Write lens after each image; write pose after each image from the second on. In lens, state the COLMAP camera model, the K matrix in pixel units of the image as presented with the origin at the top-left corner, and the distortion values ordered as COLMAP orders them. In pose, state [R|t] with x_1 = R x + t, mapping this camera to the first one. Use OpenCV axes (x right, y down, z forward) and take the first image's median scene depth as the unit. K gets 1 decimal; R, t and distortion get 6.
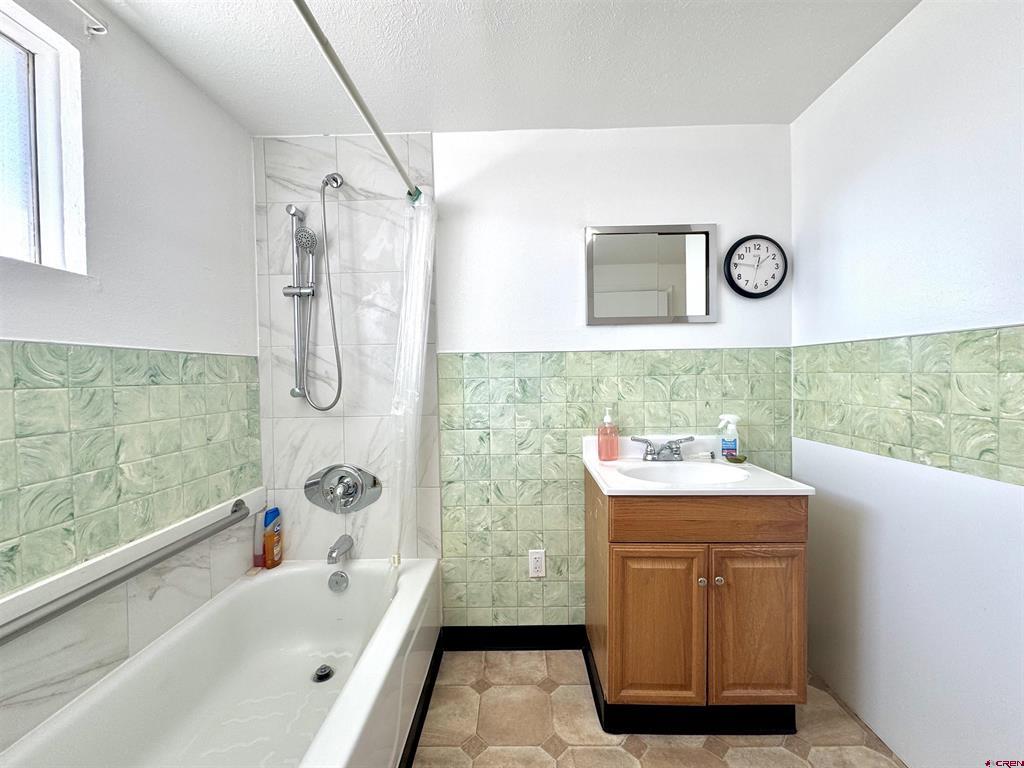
lens RADIAL K [[408.2, 0, 513.5], [0, 408.2, 381.6], [0, 0, 1]] dist [-0.002412, 0.000235]
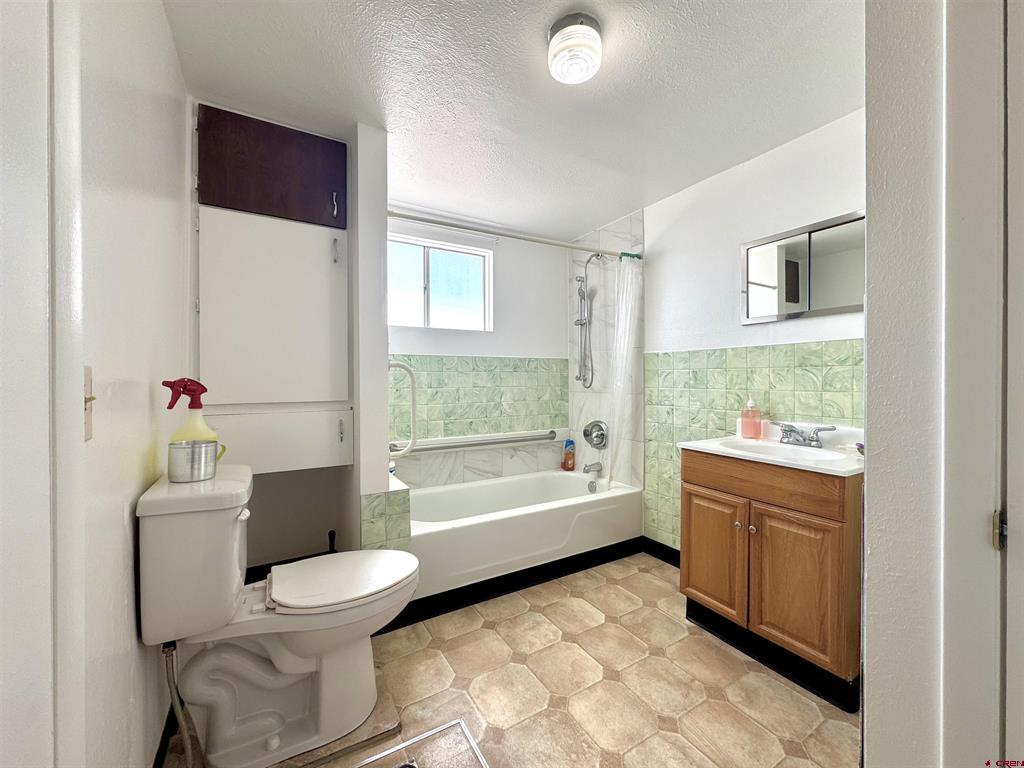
lens RADIAL K [[408.2, 0, 513.5], [0, 408.2, 381.6], [0, 0, 1]] dist [-0.002412, 0.000235]
pose [[0.524910, 0.020762, -0.850905, 0.852629], [-0.020168, 0.999725, 0.011951, 0.026528], [0.850919, 0.010888, 0.525184, -0.204742]]
